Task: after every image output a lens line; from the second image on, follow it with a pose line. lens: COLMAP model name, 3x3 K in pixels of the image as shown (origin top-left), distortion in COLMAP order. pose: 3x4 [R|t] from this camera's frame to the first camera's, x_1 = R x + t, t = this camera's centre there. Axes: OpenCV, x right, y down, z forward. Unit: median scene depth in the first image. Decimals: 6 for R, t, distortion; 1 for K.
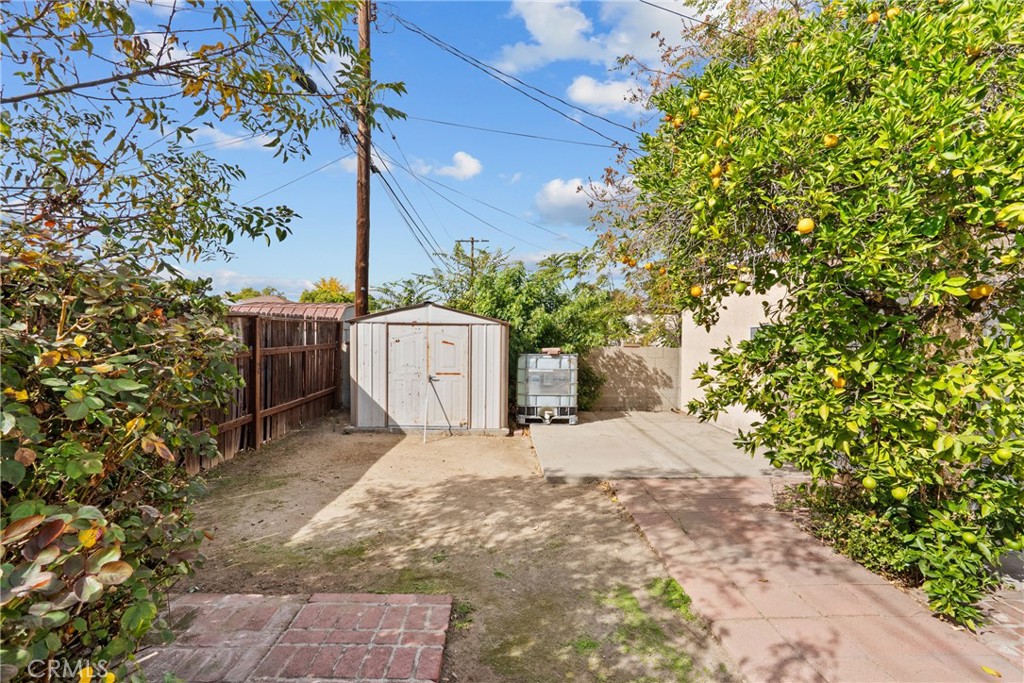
lens RADIAL K [[463.0, 0, 511.6], [0, 463.0, 355.8], [0, 0, 1]] dist [0.000239, 0.000453]
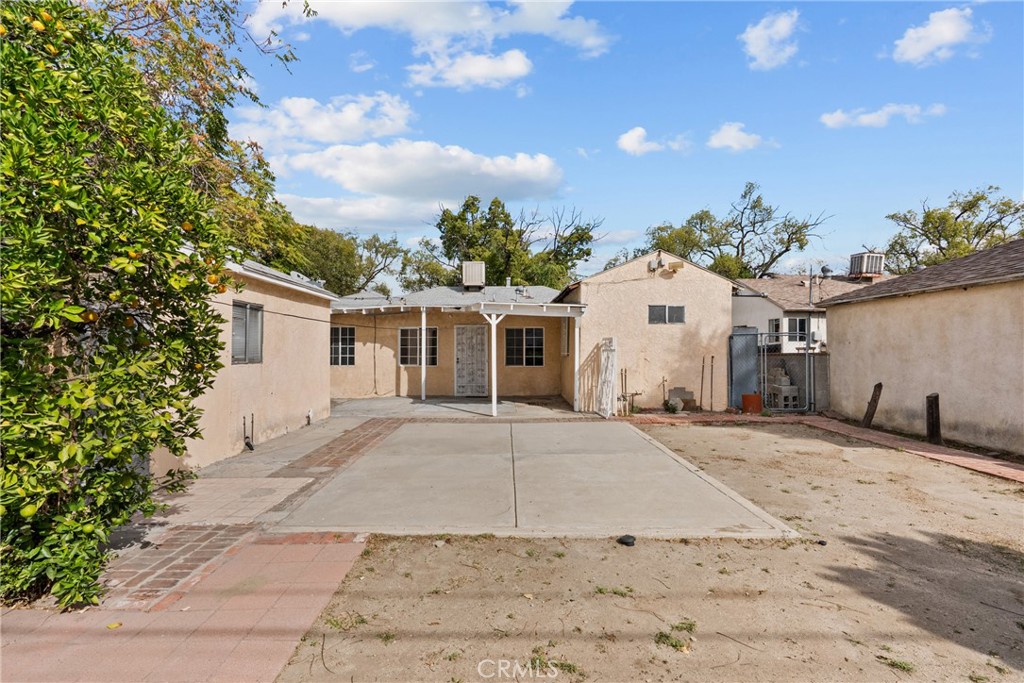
lens RADIAL K [[473.4, 0, 512.0], [0, 473.4, 341.5], [0, 0, 1]] dist [0.000541, 0.000762]
pose [[-0.003994, 0.005474, 0.999977, -0.220065], [0.031732, 0.999482, -0.005345, -0.039361], [-0.999488, 0.031709, -0.004166, -0.079444]]
